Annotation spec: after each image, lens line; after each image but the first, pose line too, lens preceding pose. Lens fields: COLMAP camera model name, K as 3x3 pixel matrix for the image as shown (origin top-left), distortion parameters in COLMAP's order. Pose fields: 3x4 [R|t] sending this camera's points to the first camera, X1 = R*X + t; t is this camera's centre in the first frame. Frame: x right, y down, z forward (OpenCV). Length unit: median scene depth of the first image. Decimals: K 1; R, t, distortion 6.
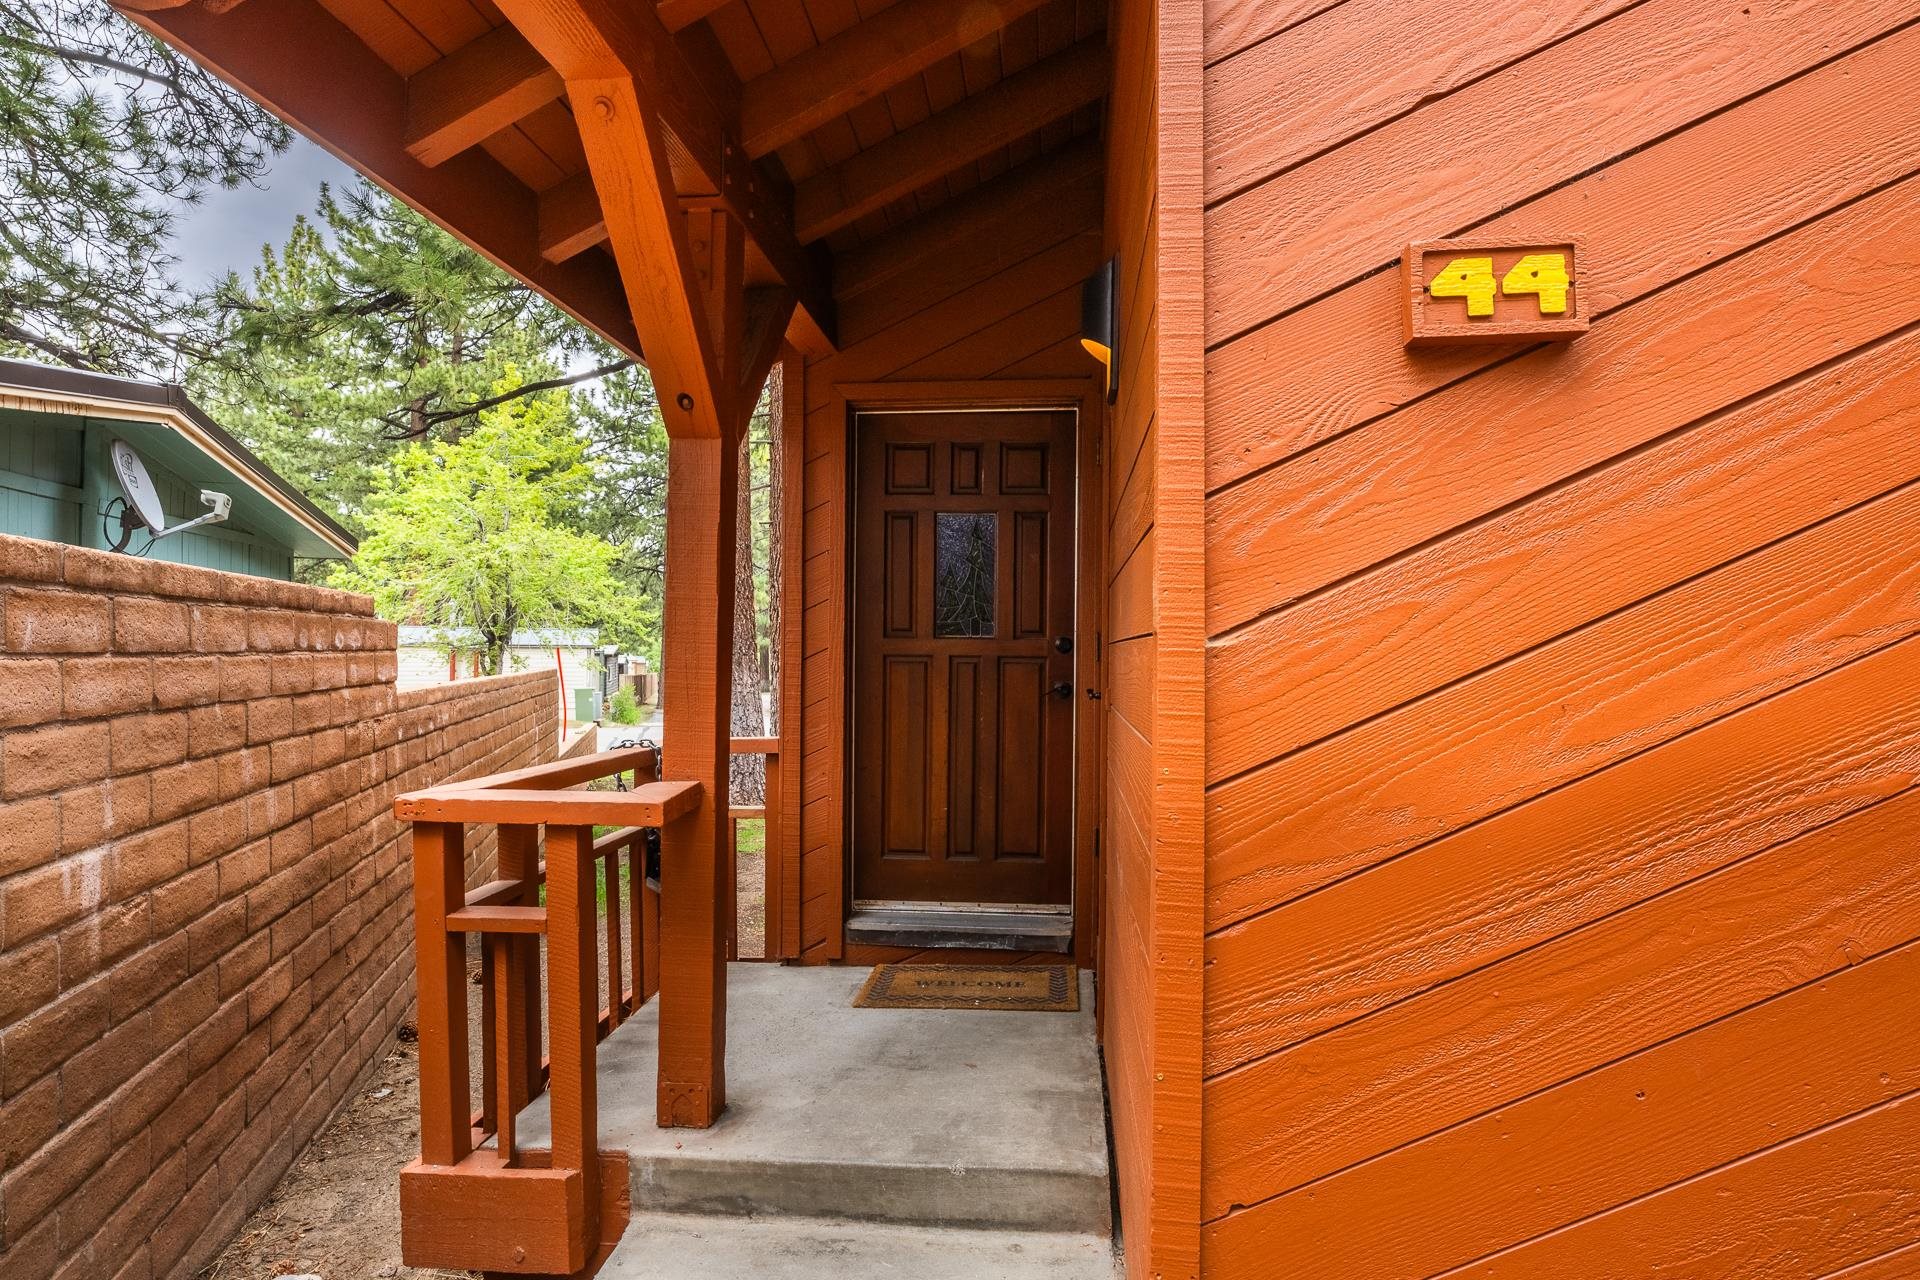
lens RADIAL K [[1026.0, 0, 962.0], [0, 1026.0, 641.2], [0, 0, 1]] dist [-0.031269, 0.004783]
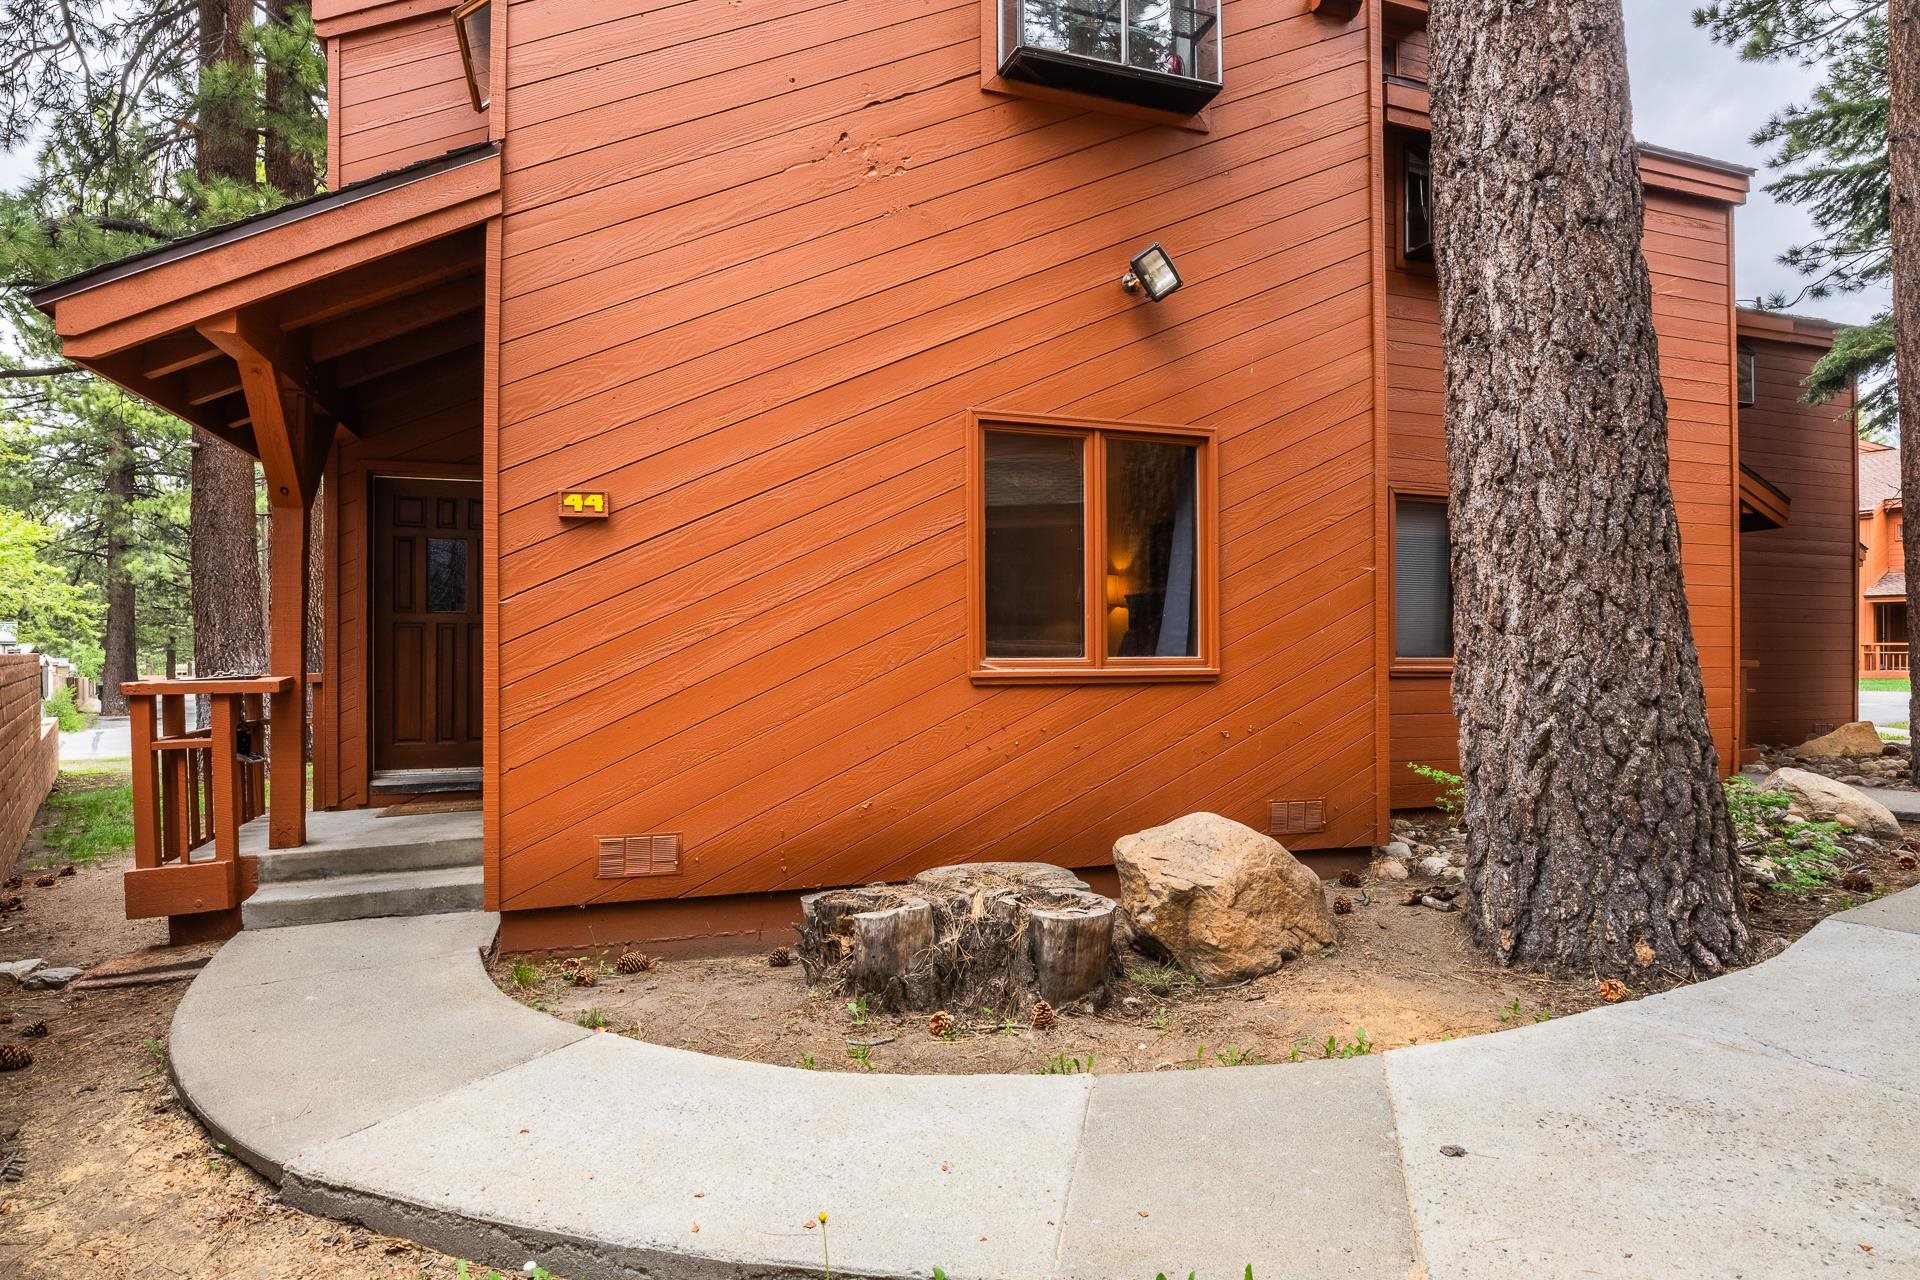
lens RADIAL K [[1026.0, 0, 951.3], [0, 1026.0, 646.7], [0, 0, 1]] dist [-0.031269, 0.004783]
pose [[0.911111, -0.006788, 0.412105, 0.095089], [0.003418, 0.999954, 0.008914, 0.056386], [-0.412147, -0.006713, 0.911093, -1.220709]]
